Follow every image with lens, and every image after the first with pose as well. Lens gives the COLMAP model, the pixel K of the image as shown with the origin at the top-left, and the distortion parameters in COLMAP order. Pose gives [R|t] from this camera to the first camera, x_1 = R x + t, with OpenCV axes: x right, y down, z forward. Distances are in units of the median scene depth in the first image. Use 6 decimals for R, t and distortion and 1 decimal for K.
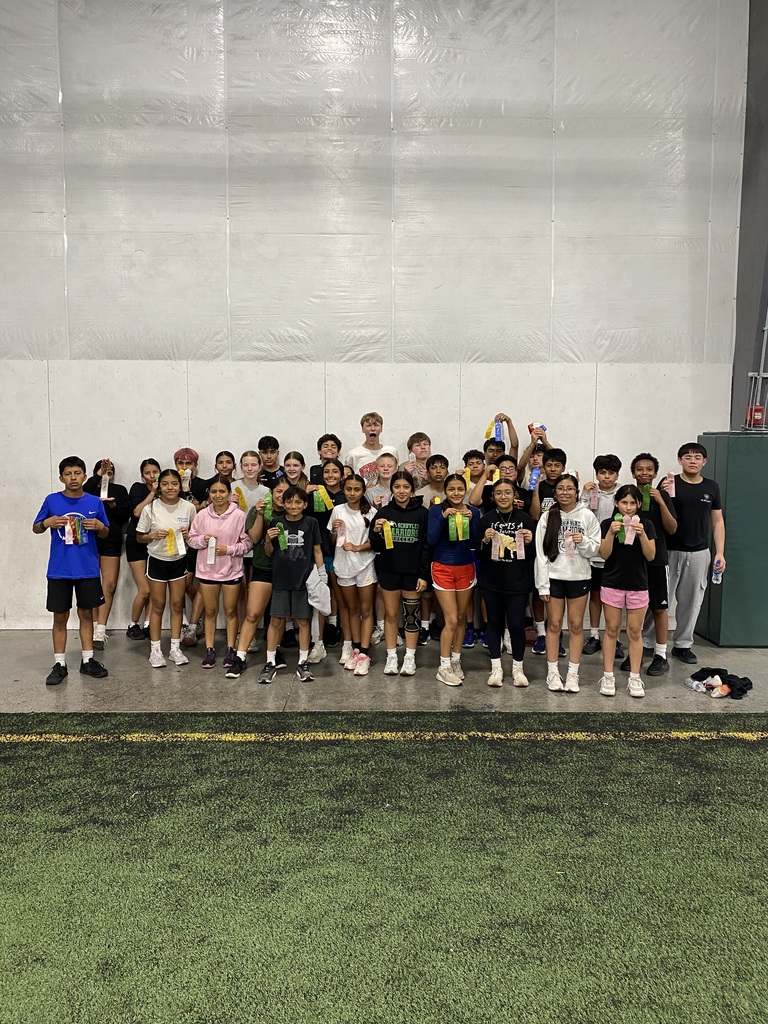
lens RADIAL K [[775.8, 0, 385.3], [0, 775.8, 511.7], [0, 0, 1]] dist [-0.011560, -0.001229]
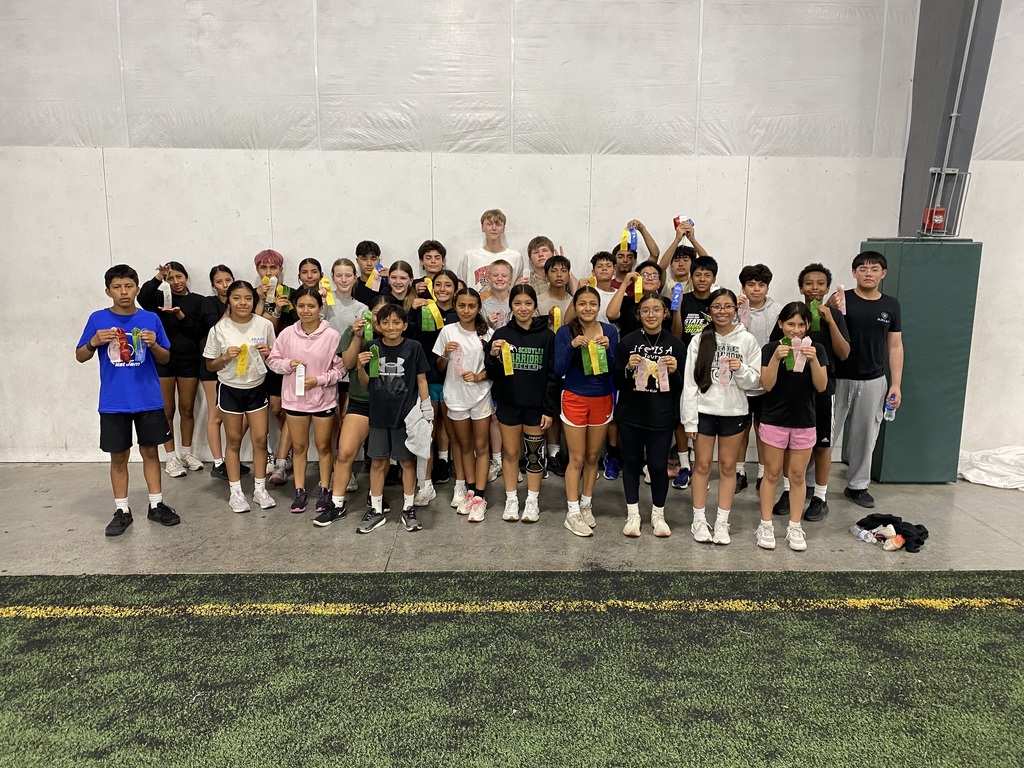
lens RADIAL K [[775.8, 0, 508.9], [0, 775.8, 386.3], [0, 0, 1]] dist [-0.011560, -0.001229]
pose [[0.999776, 0.001276, 0.021127, -0.013491], [-0.003176, 0.995926, 0.090118, -0.017473], [-0.020926, -0.090165, 0.995707, 0.160122]]
